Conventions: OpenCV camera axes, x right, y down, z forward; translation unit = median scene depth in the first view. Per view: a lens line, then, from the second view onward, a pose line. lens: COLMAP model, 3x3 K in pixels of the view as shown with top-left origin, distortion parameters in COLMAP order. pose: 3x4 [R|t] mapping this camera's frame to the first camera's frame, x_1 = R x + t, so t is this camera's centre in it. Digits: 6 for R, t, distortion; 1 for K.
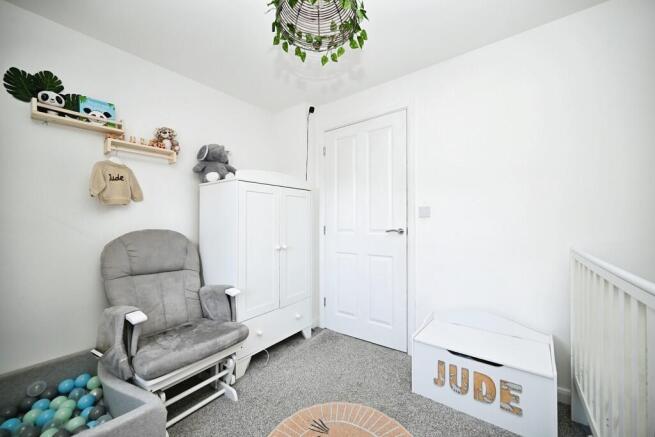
lens RADIAL K [[255.8, 0, 330.1], [0, 255.8, 222.9], [0, 0, 1]] dist [-0.001543, -0.000116]
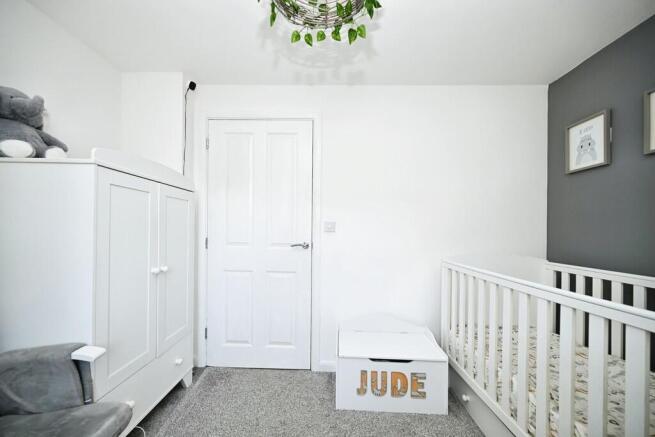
lens RADIAL K [[258.4, 0, 326.4], [0, 258.4, 233.5], [0, 0, 1]] dist [0.000408, -0.000006]
pose [[0.816058, 0.017329, 0.577711, -0.277833], [-0.025770, 0.999647, 0.006417, -0.025657], [-0.577396, -0.020124, 0.816216, 0.197244]]
